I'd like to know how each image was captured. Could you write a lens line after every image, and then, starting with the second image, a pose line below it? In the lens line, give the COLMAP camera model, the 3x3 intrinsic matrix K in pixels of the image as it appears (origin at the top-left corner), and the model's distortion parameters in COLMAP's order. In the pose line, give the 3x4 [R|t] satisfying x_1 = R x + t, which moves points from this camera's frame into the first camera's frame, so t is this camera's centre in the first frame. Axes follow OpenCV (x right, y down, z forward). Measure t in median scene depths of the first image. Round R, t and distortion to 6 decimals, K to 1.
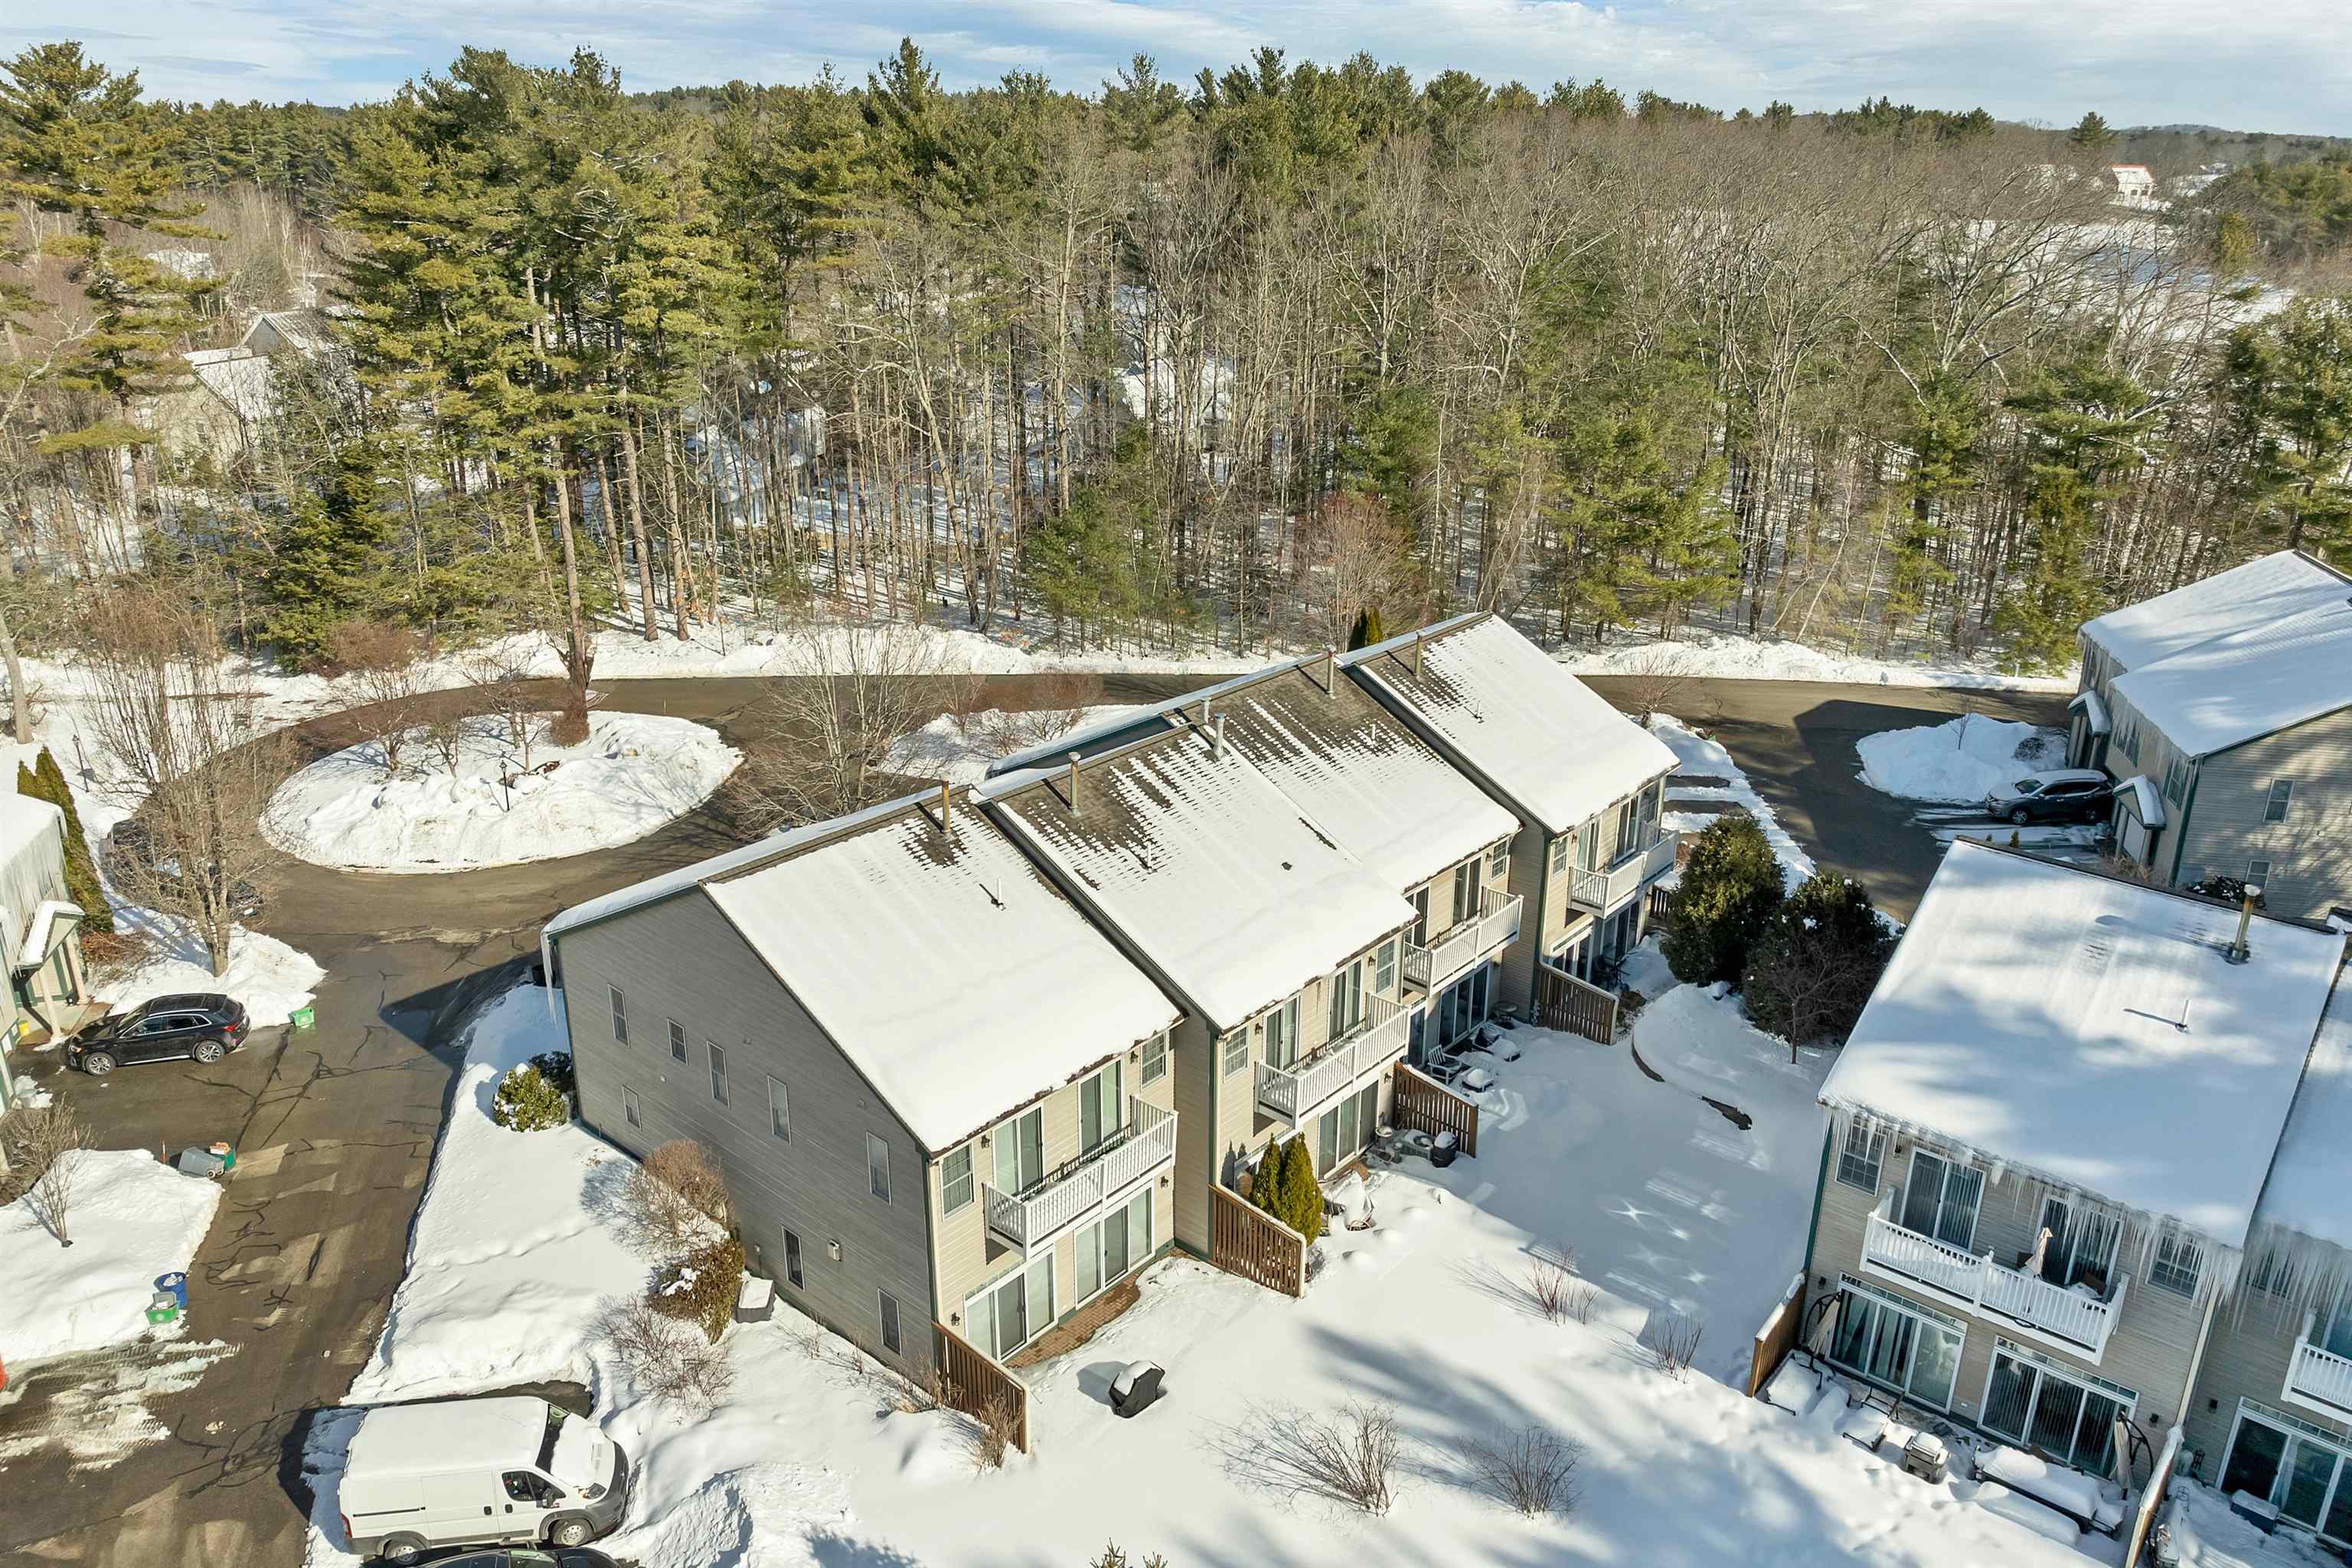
lens RADIAL K [[1679.1, 0, 1176.0], [0, 1679.1, 784.0], [0, 0, 1]] dist [-0.032944, -0.002459]
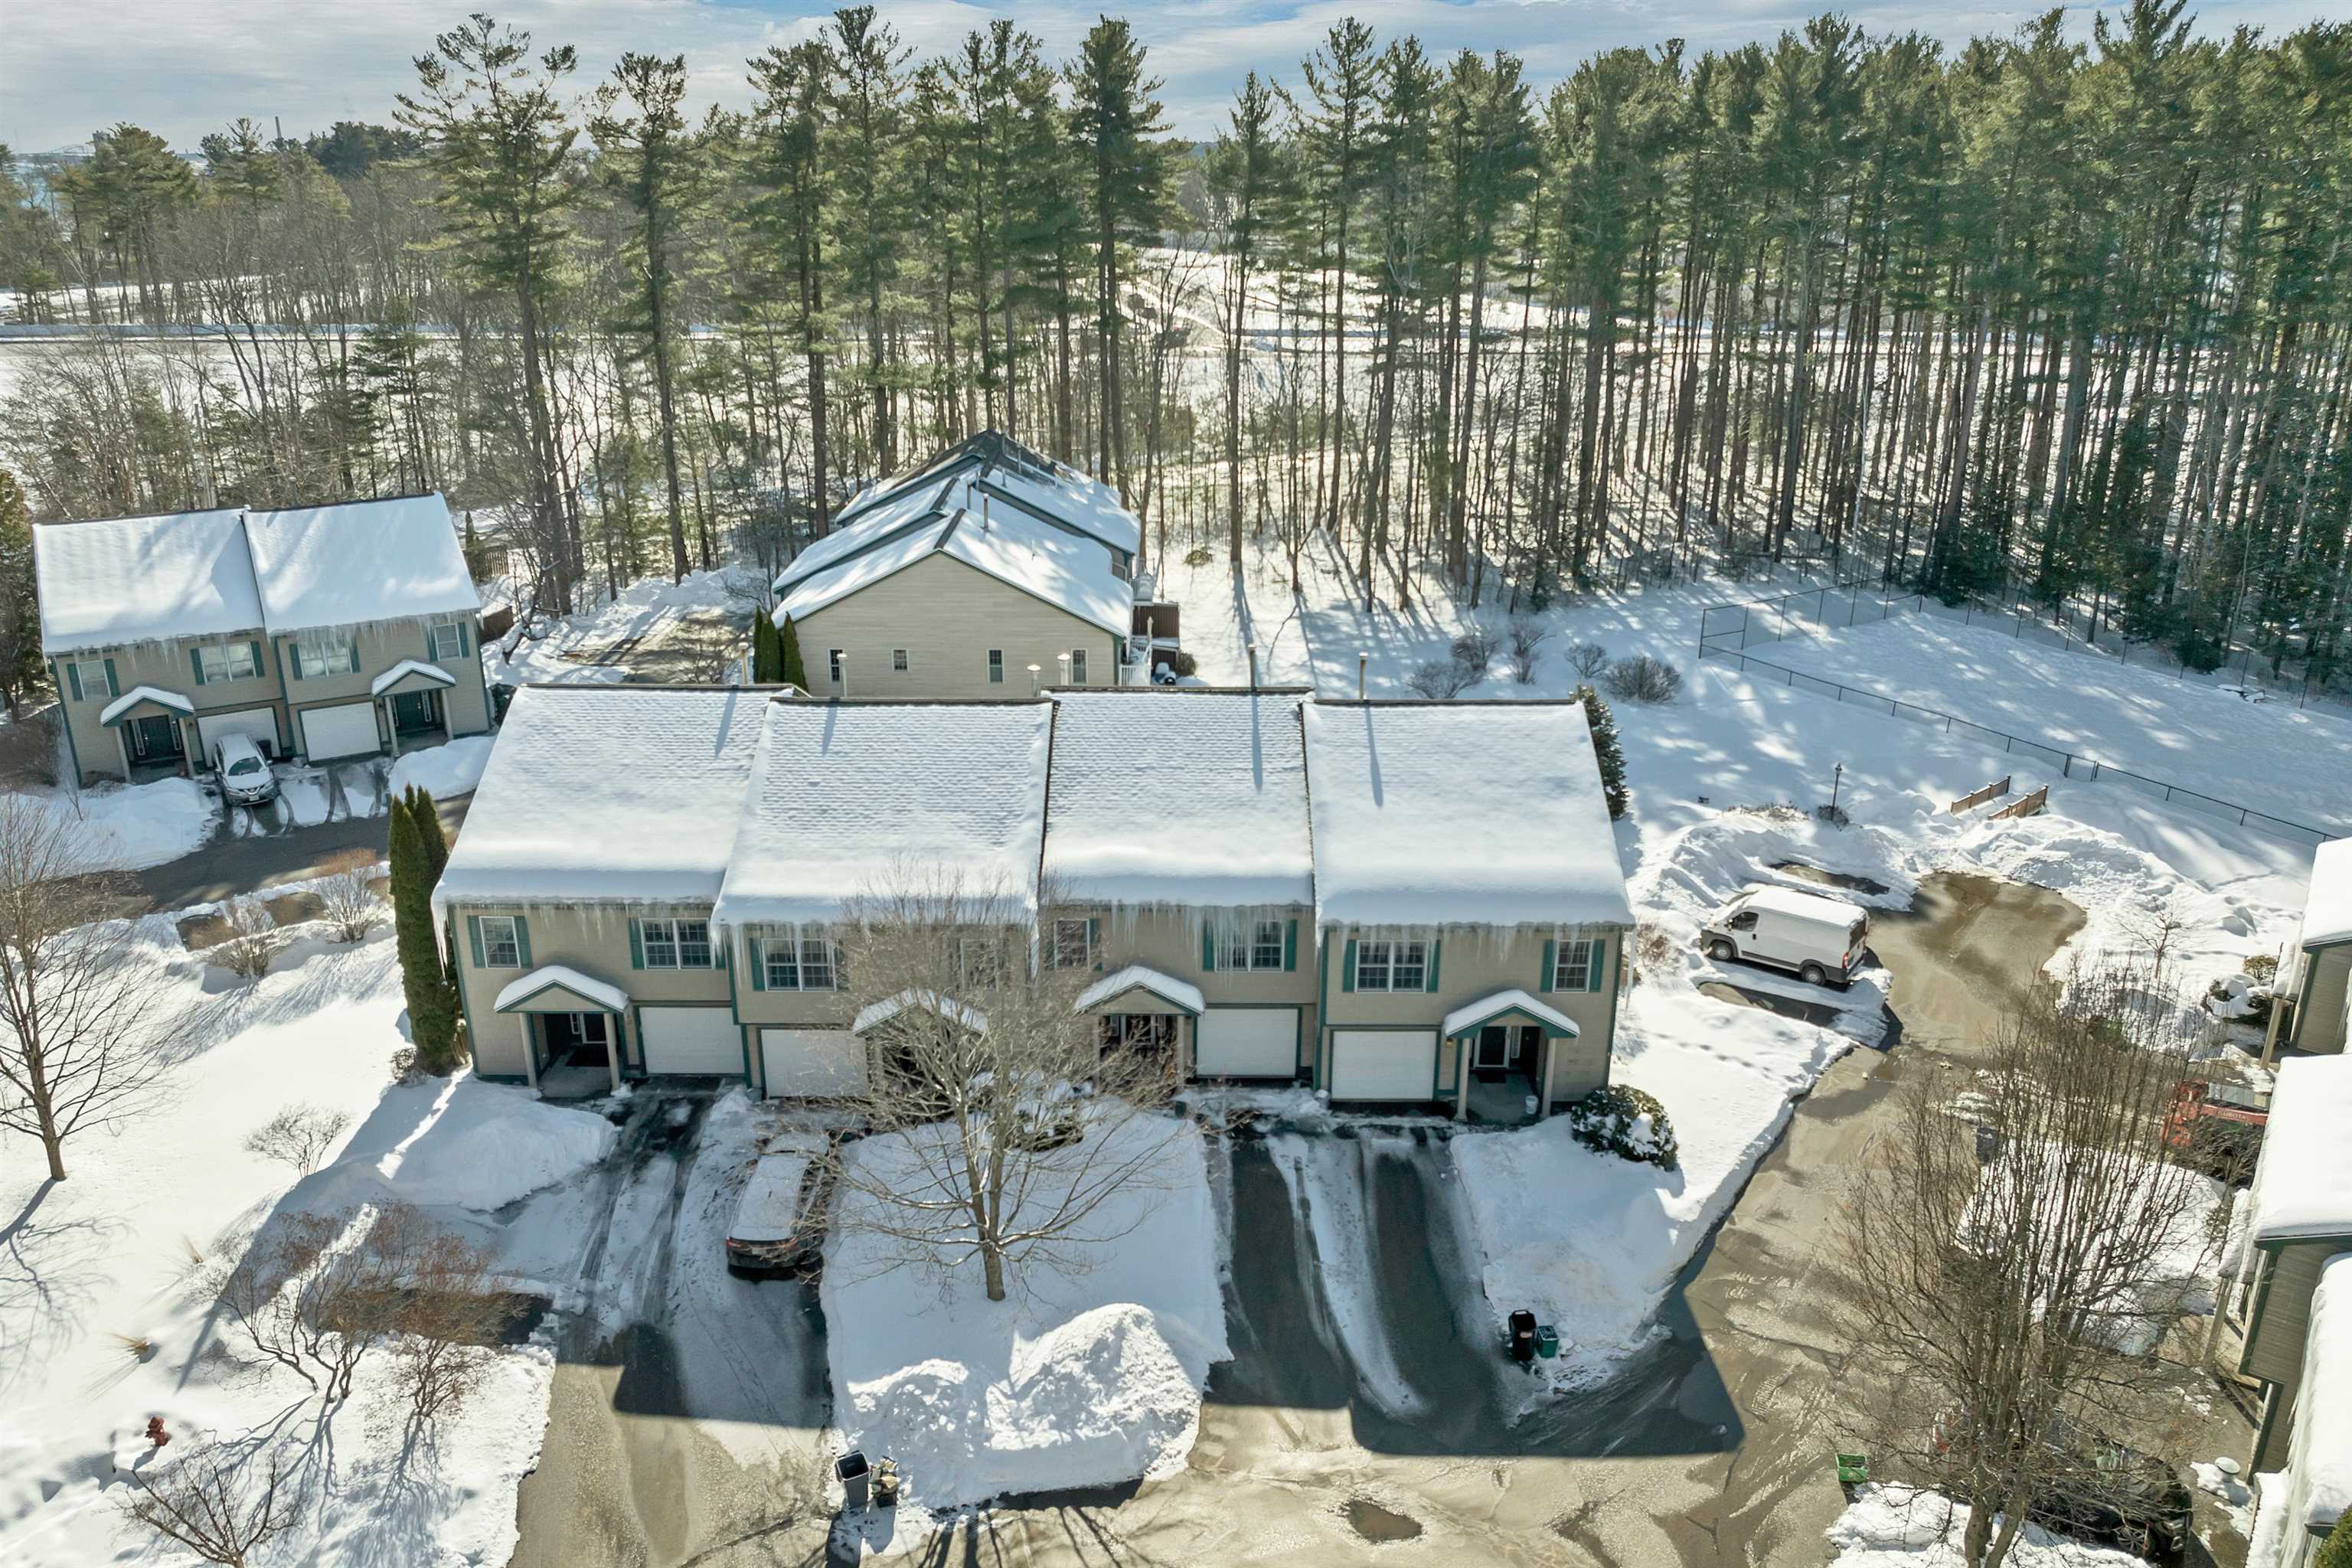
lens RADIAL K [[1679.1, 0, 1176.0], [0, 1679.1, 784.0], [0, 0, 1]] dist [-0.032944, -0.002459]
pose [[-0.652408, -0.270676, 0.707883, -0.773383], [0.267660, 0.791559, 0.549356, -0.526670], [-0.709029, 0.547876, -0.443970, 1.393577]]
